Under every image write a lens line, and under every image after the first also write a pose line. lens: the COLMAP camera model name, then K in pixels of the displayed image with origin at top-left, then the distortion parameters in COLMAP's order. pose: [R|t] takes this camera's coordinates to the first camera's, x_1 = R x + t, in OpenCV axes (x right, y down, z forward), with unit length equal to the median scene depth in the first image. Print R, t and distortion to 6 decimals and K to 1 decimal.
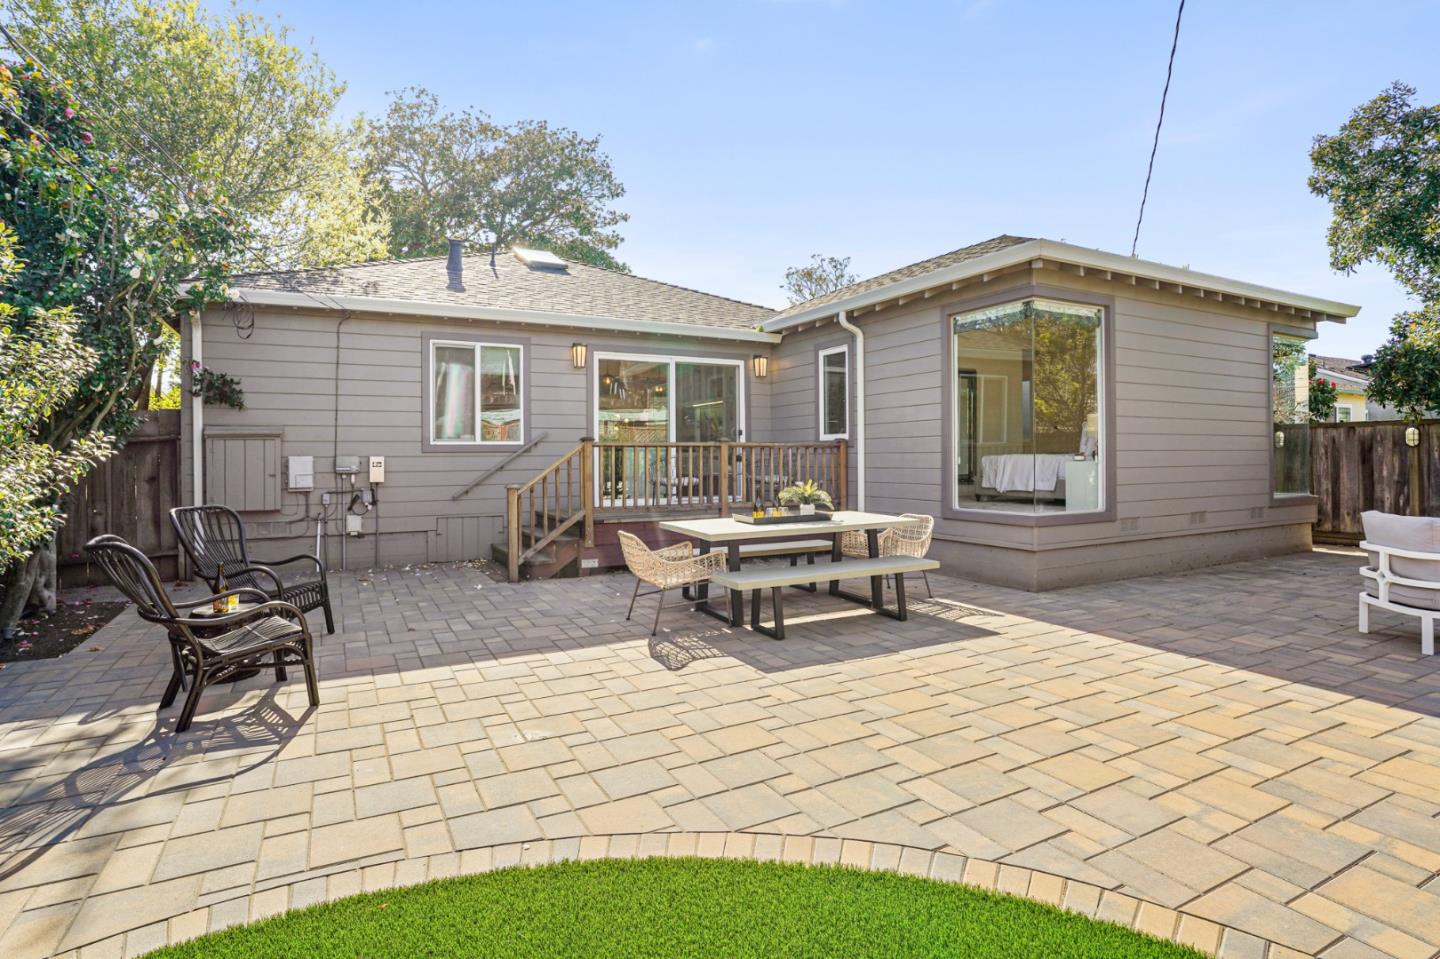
lens RADIAL K [[750.8, 0, 718.3], [0, 750.8, 460.6], [0, 0, 1]] dist [-0.022754, 0.000778]
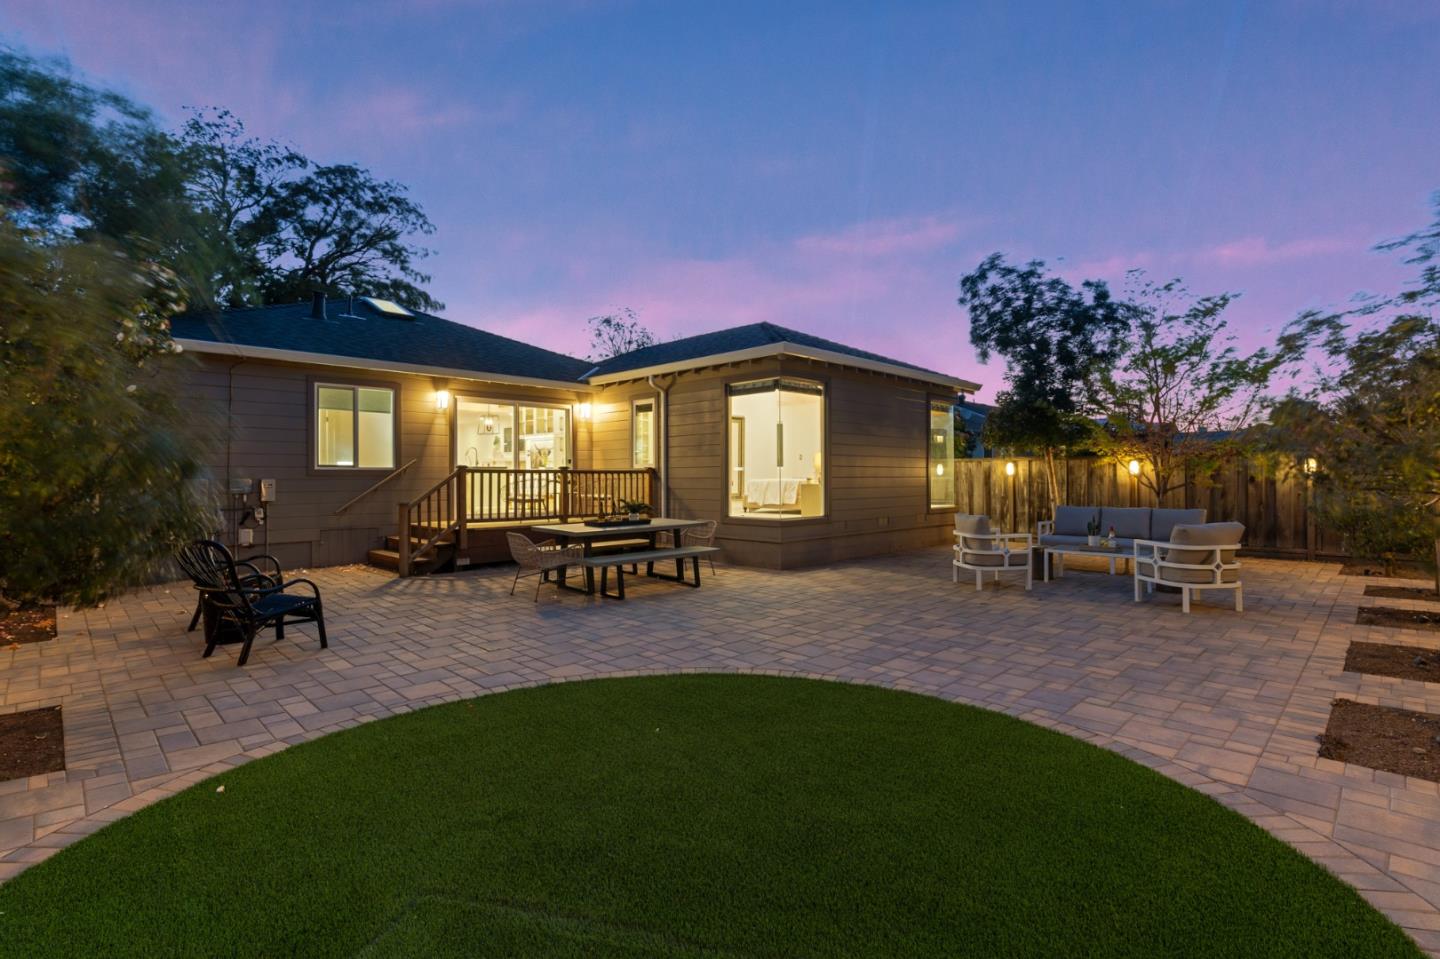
lens RADIAL K [[688.7, 0, 720.0], [0, 688.7, 479.5], [0, 0, 1]] dist [0.000312, 0.000686]
pose [[0.957739, 0.002817, 0.287624, -0.075727], [-0.001919, 0.999992, -0.003403, -0.002504], [-0.287631, 0.002708, 0.957737, -0.233020]]
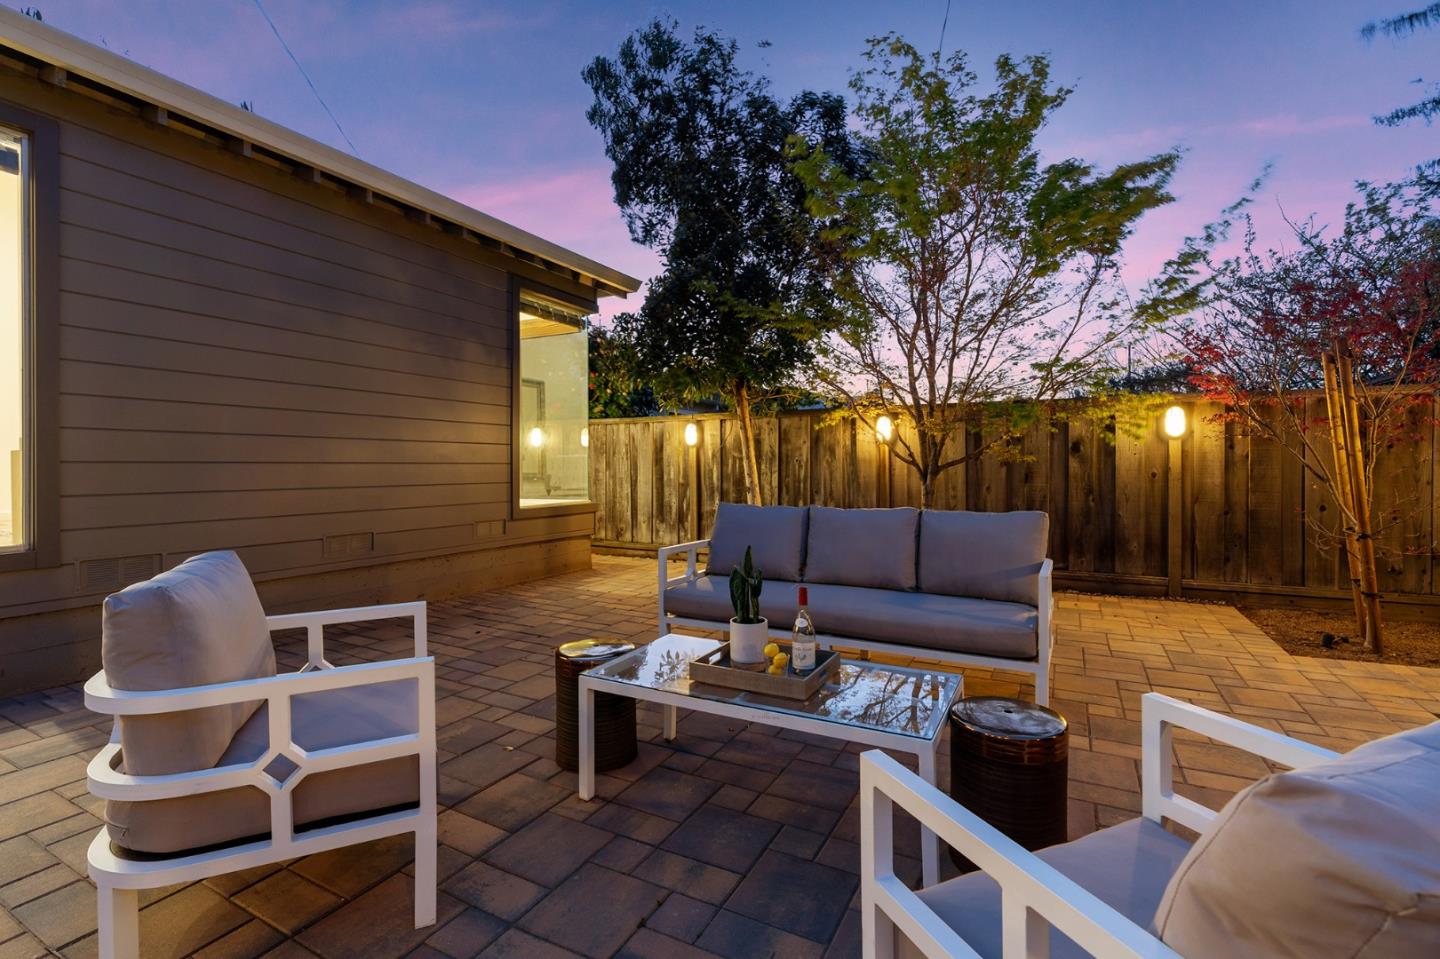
lens RADIAL K [[658.4, 0, 718.6], [0, 658.4, 475.9], [0, 0, 1]] dist [-0.003660, -0.000543]
pose [[0.832809, -0.003970, 0.553546, 0.531087], [0.000346, 0.999978, 0.006651, 0.013714], [-0.553560, -0.005348, 0.832792, 0.317774]]
